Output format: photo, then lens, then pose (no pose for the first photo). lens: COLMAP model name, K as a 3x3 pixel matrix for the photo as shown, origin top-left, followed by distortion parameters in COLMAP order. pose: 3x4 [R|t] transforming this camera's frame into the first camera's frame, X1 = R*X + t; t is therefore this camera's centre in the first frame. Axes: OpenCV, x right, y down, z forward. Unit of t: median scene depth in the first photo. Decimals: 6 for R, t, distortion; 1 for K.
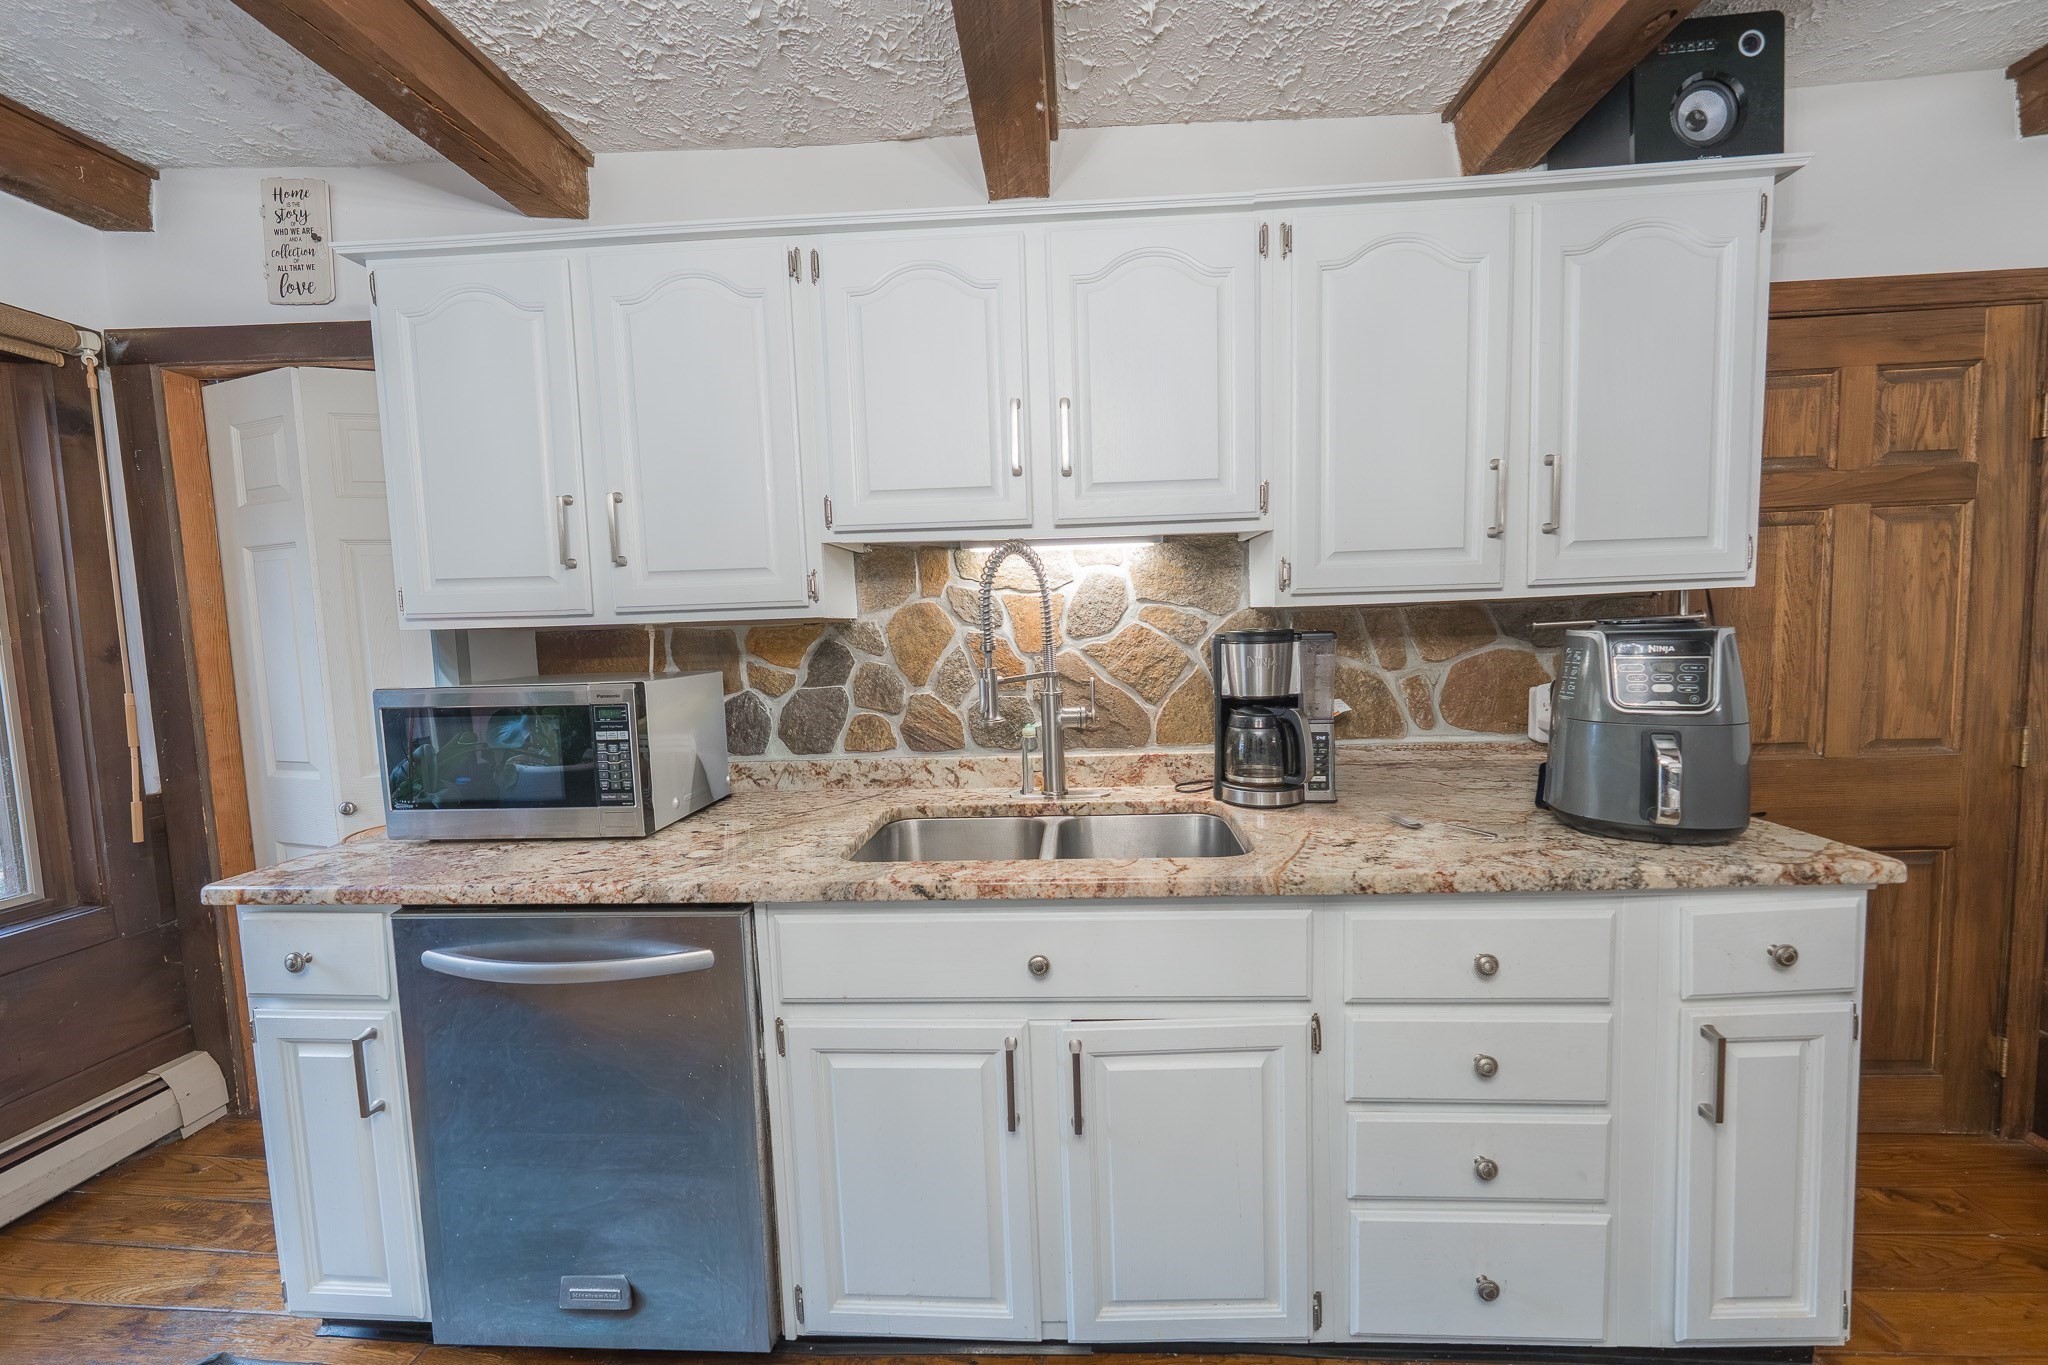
lens RADIAL K [[770.2, 0, 1032.3], [0, 770.2, 684.6], [0, 0, 1]] dist [-0.008222, 0.000387]
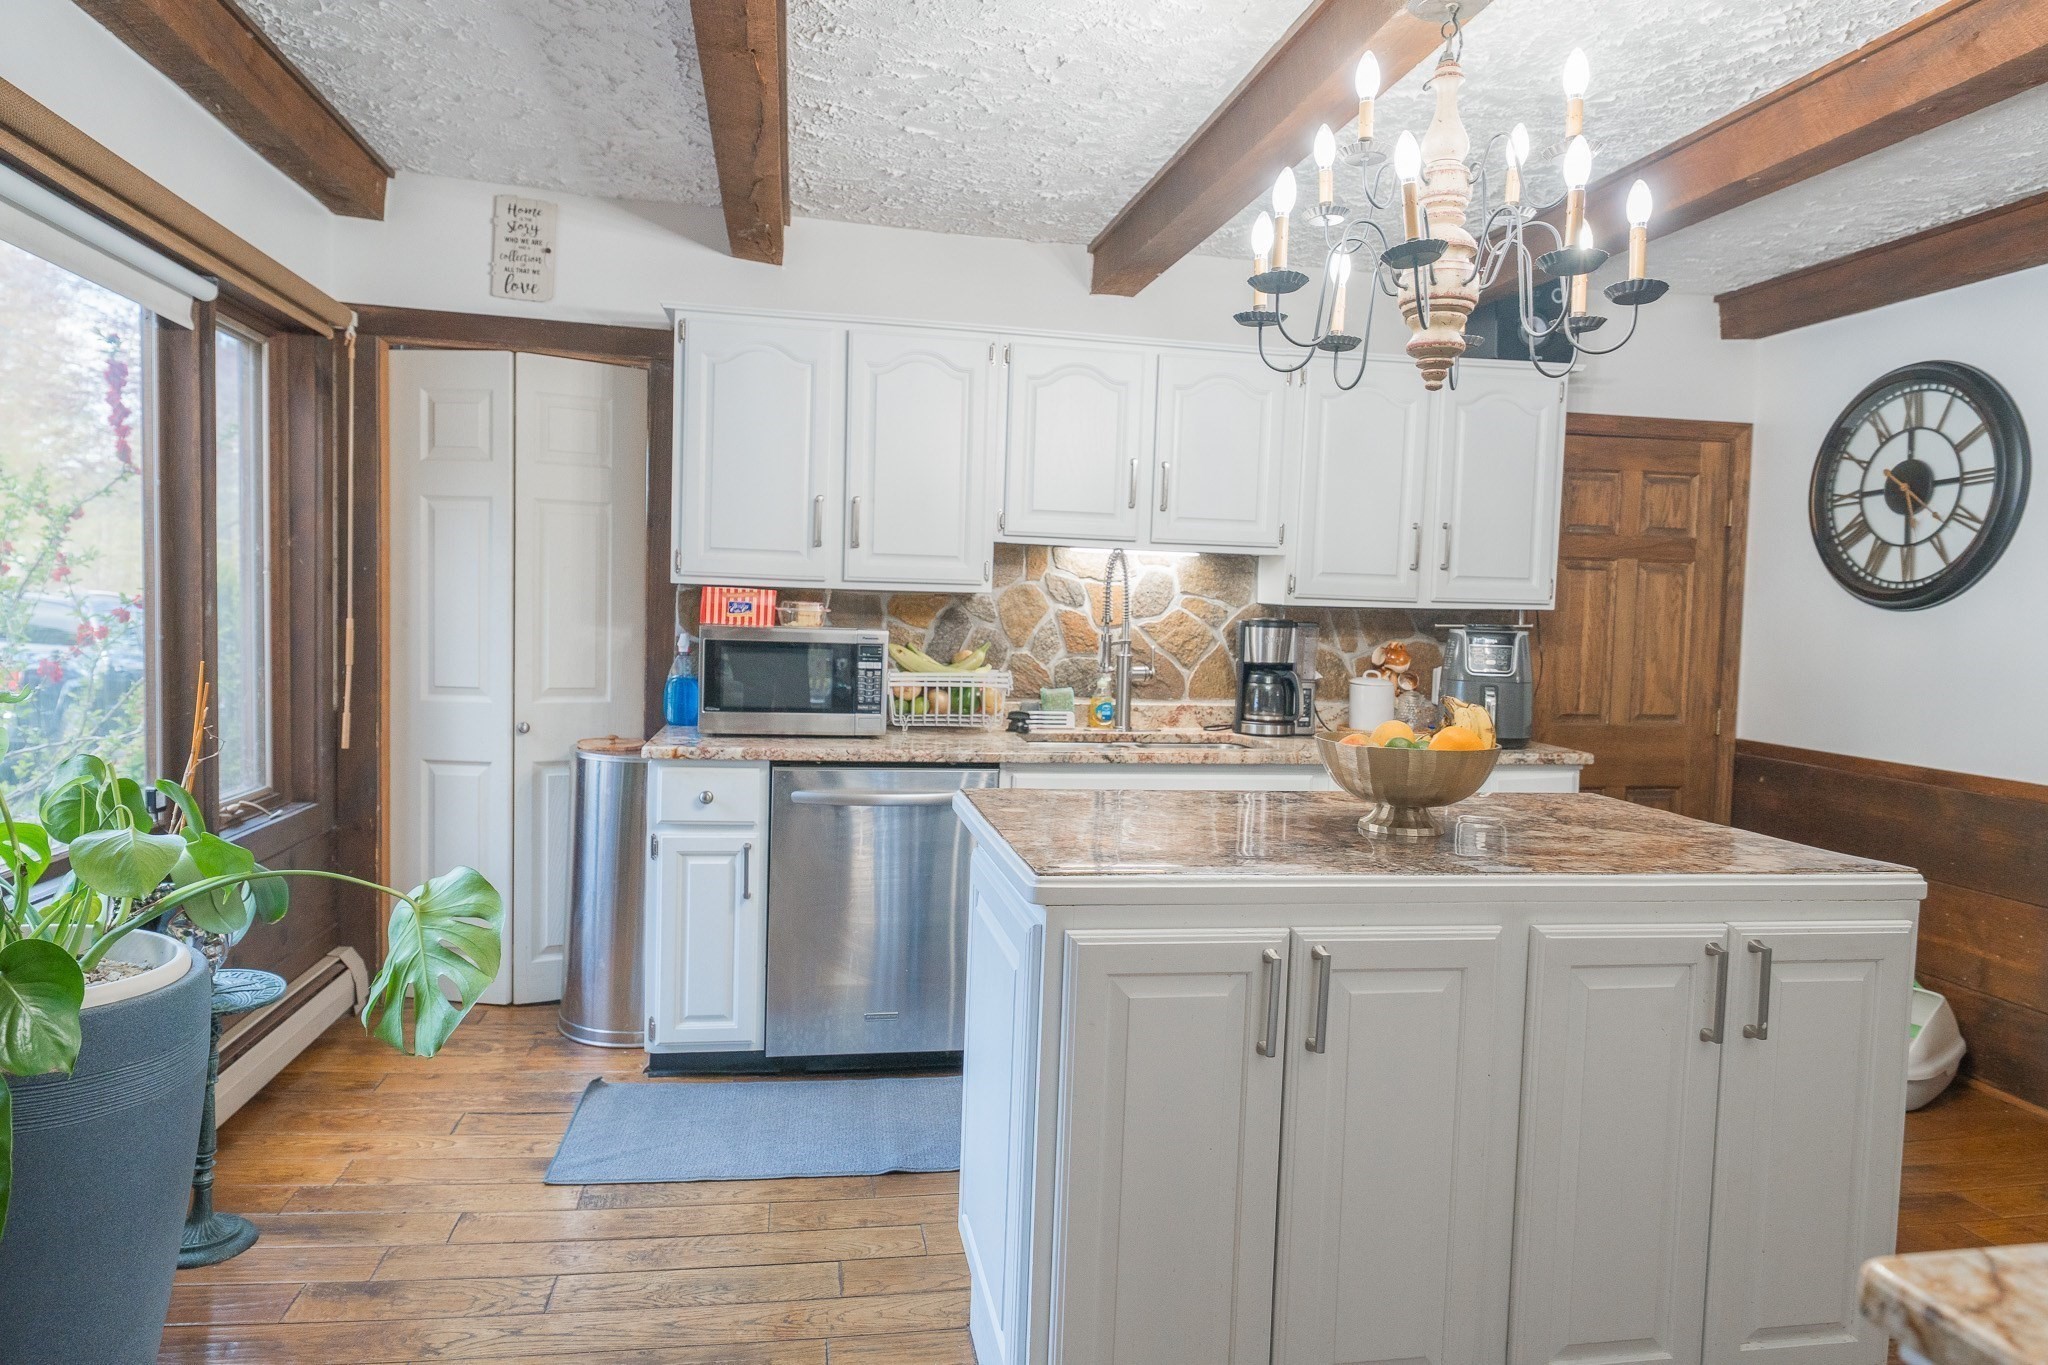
lens RADIAL K [[1303.0, 0, 1020.6], [0, 1303.0, 681.0], [0, 0, 1]] dist [-0.010890, -0.002031]
pose [[0.971112, 0.045468, 0.234251, -0.706159], [-0.041537, 0.998901, -0.021690, 0.114763], [-0.234980, 0.011333, 0.971934, -1.242535]]
